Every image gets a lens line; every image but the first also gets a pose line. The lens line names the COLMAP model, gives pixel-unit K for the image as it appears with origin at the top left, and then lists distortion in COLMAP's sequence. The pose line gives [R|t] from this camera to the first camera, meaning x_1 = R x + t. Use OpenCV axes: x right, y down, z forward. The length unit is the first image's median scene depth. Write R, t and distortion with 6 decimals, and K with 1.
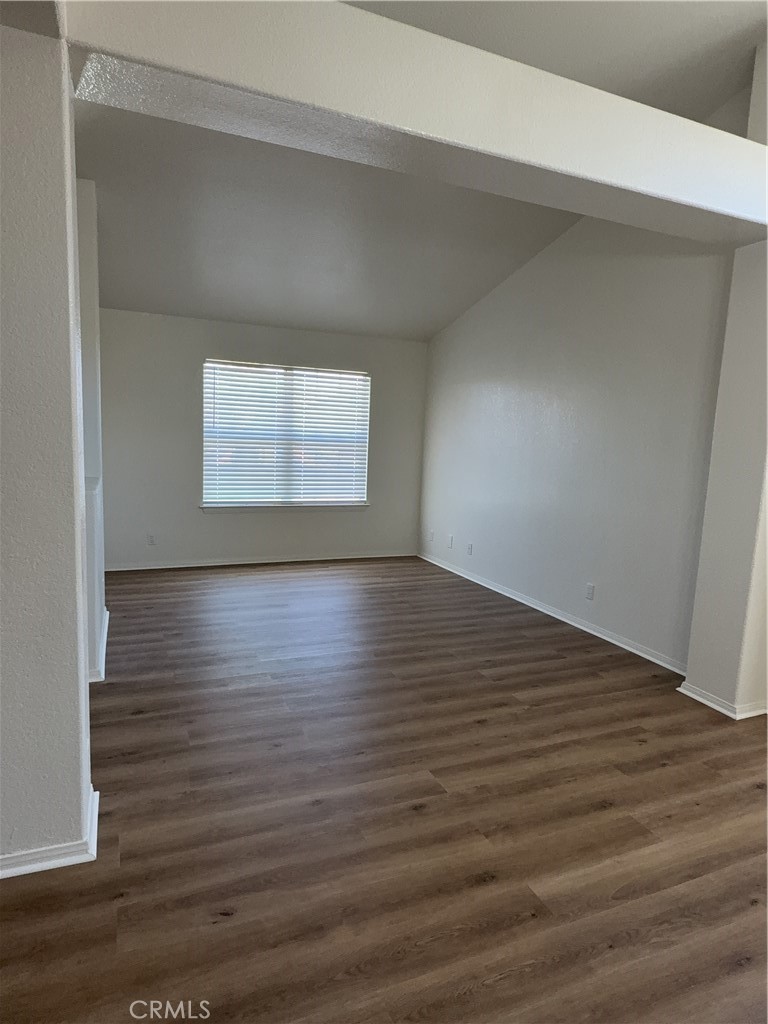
lens RADIAL K [[611.9, 0, 383.9], [0, 611.9, 519.1], [0, 0, 1]] dist [0.004565, 0.002372]
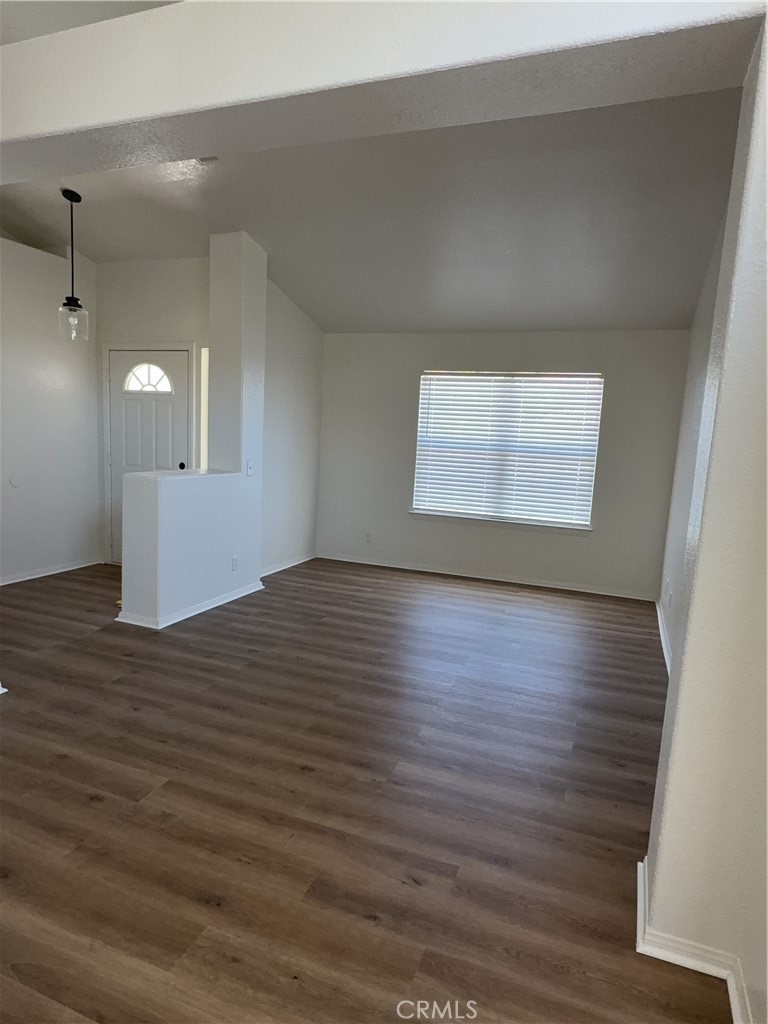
lens RADIAL K [[611.9, 0, 385.1], [0, 611.9, 515.1], [0, 0, 1]] dist [0.004565, 0.002372]
pose [[0.709886, 0.090042, -0.698538, 0.418991], [-0.119458, 0.992817, 0.006575, -0.018003], [0.694112, 0.078778, 0.715543, 0.234920]]
